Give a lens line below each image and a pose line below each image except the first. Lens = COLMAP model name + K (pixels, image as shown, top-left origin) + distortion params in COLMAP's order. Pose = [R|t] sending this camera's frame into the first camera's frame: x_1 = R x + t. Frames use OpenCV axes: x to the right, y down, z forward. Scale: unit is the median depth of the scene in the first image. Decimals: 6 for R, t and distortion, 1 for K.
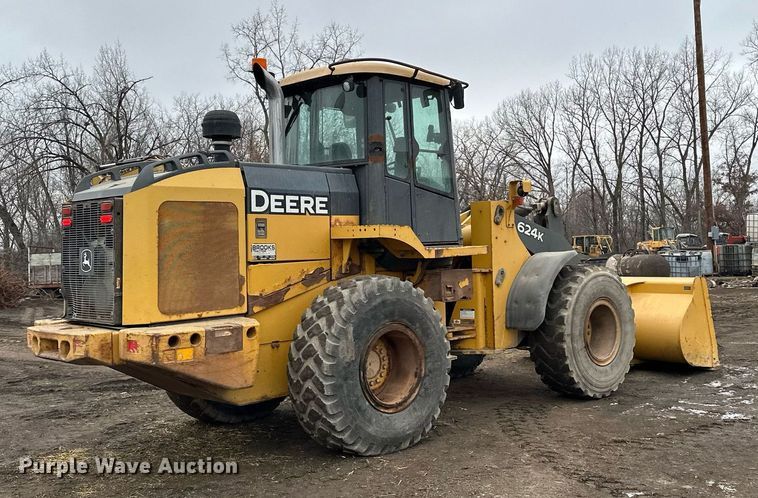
lens RADIAL K [[812.6, 0, 421.4], [0, 812.6, 222.4], [0, 0, 1]] dist [0.102985, 0.000000]
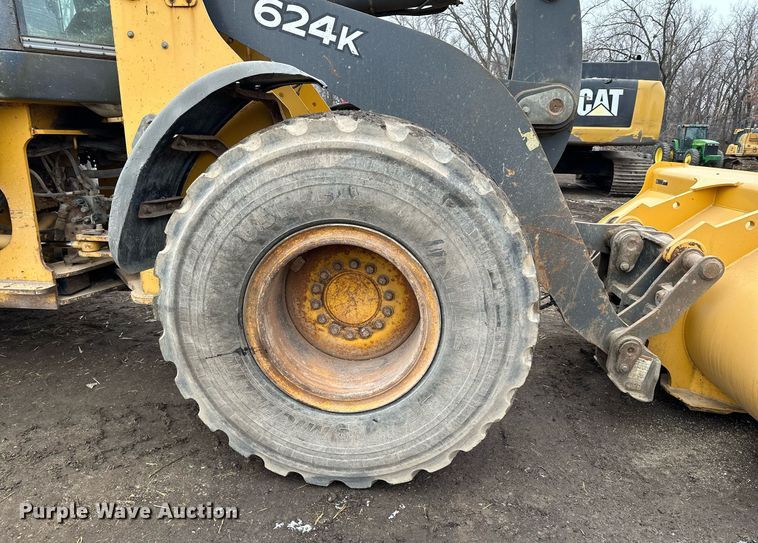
lens RADIAL K [[529.1, 0, 385.0], [0, 529.1, 286.1], [0, 0, 1]] dist [0.046141, -0.039451]
pose [[0.647178, 0.244963, -0.721910, 0.502300], [-0.017257, 0.951432, 0.307376, 0.068256], [0.762143, -0.186469, 0.619973, 1.147813]]
